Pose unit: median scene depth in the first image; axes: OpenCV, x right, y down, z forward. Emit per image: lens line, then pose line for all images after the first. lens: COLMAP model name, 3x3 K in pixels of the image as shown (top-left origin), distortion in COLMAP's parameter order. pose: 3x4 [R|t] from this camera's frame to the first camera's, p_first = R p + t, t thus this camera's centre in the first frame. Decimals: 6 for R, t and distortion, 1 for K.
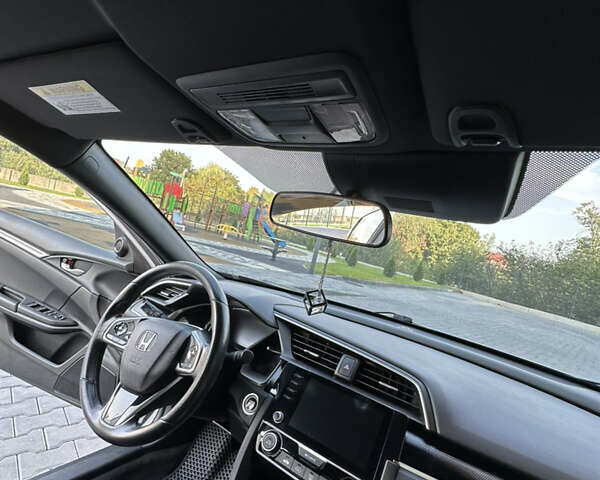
lens RADIAL K [[322.9, 0, 297.5], [0, 322.9, 241.3], [0, 0, 1]] dist [-0.007703, 0.004549]
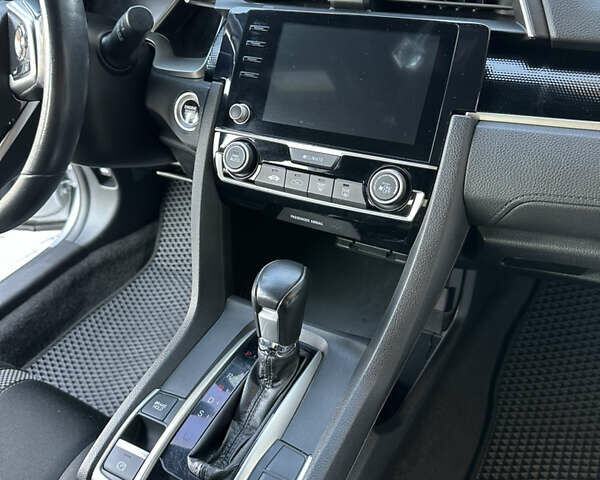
lens RADIAL K [[582.3, 0, 301.6], [0, 582.3, 240.8], [0, 0, 1]] dist [-0.001267, 0.000000]
pose [[0.959419, -0.258595, -0.112443, 0.071099], [0.275699, 0.776514, 0.566582, 0.171892], [-0.059202, -0.574590, 0.816297, 0.104182]]
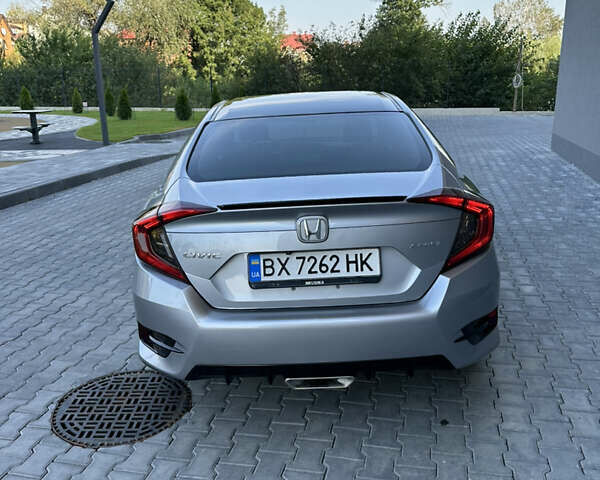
lens RADIAL K [[569.8, 0, 295.7], [0, 569.8, 224.2], [0, 0, 1]] dist [0.029229, 0.000000]
pose [[0.822645, -0.358541, 0.441253, -1.560856], [0.215374, 0.914772, 0.341769, -0.564771], [-0.526184, -0.186120, 0.829753, -2.313987]]
